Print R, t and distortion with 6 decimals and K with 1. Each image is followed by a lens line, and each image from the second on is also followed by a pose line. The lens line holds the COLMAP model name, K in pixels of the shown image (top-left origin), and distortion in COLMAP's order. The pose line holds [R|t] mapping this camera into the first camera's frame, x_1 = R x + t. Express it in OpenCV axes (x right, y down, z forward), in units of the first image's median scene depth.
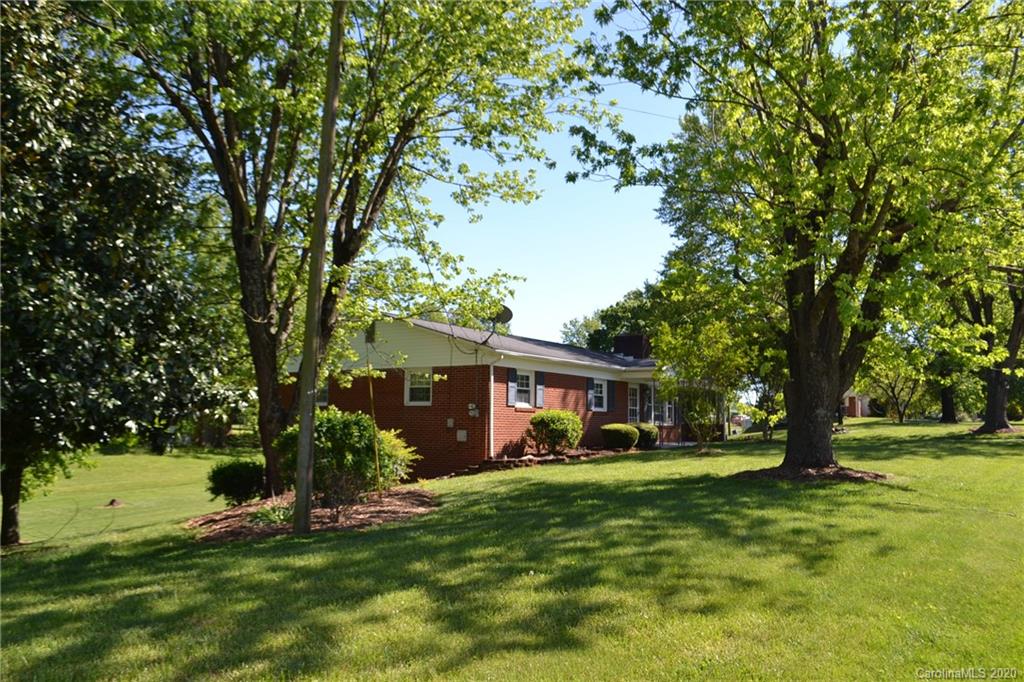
lens RADIAL K [[830.3, 0, 518.9], [0, 830.3, 351.7], [0, 0, 1]] dist [-0.073506, -0.001049]
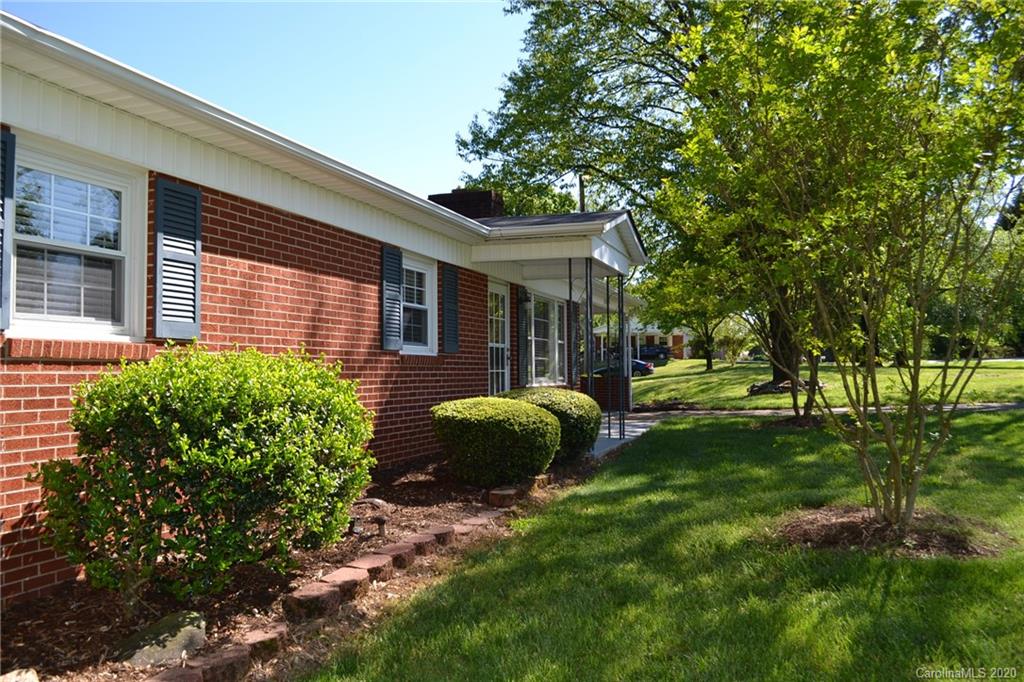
lens RADIAL K [[830.3, 0, 518.9], [0, 830.3, 351.7], [0, 0, 1]] dist [-0.073506, -0.001049]
pose [[0.962687, -0.014889, 0.270208, 0.047524], [-0.003010, 0.997834, 0.065707, 0.049143], [-0.270601, -0.064068, 0.960557, 0.681388]]
